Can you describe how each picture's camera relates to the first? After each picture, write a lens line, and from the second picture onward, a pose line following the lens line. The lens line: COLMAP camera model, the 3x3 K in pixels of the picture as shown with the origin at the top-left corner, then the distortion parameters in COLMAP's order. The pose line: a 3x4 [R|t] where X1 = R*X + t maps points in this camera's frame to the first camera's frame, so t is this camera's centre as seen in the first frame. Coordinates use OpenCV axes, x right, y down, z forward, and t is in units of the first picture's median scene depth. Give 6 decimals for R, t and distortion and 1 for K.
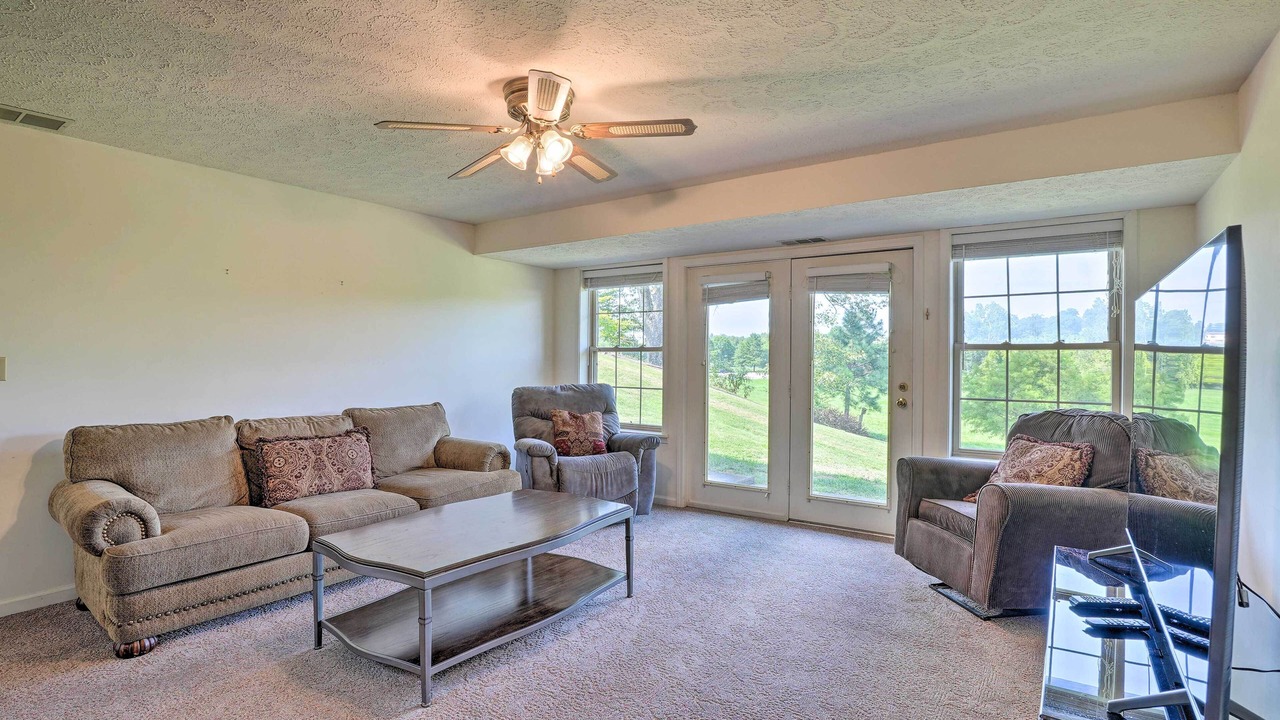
lens RADIAL K [[618.0, 0, 637.1], [0, 618.0, 356.3], [0, 0, 1]] dist [-0.082937, 0.000056]
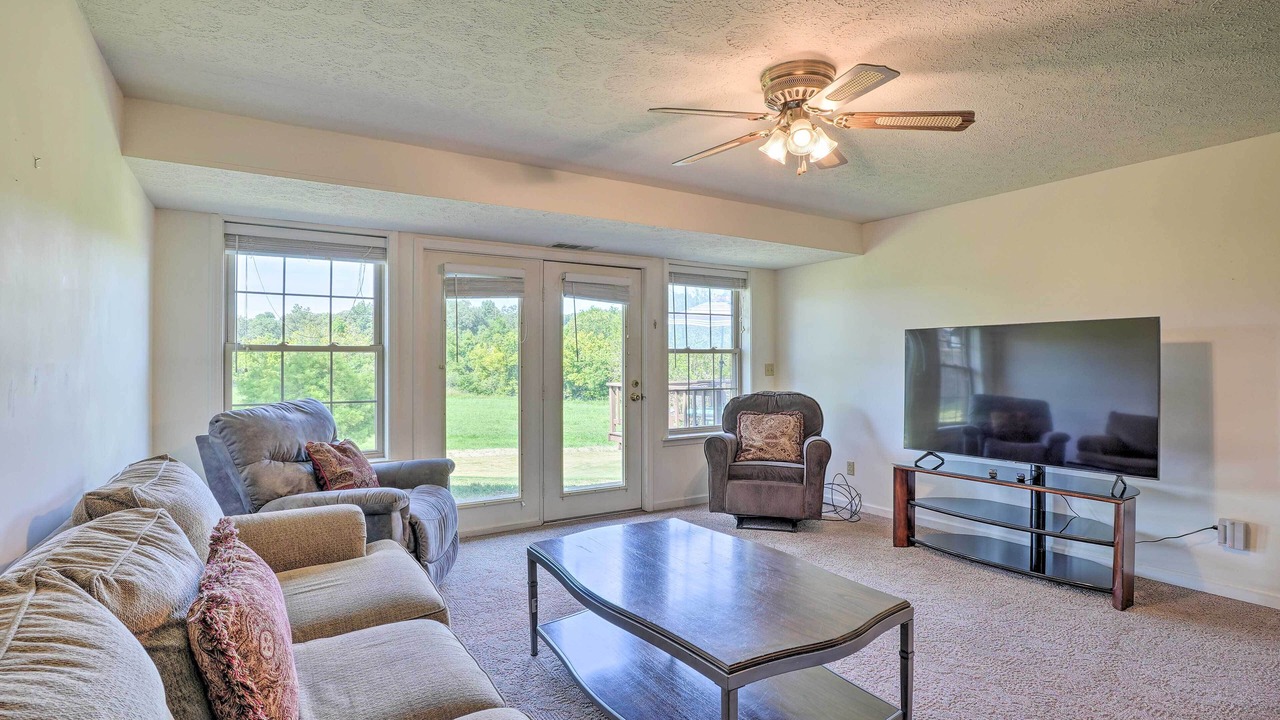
lens RADIAL K [[630.2, 0, 634.8], [0, 630.2, 360.3], [0, 0, 1]] dist [-0.012508, 0.000042]
pose [[0.383122, -0.004512, 0.923687, -0.115721], [0.000935, 0.999989, 0.004498, -0.000169], [-0.923697, -0.000860, 0.383122, 0.085930]]
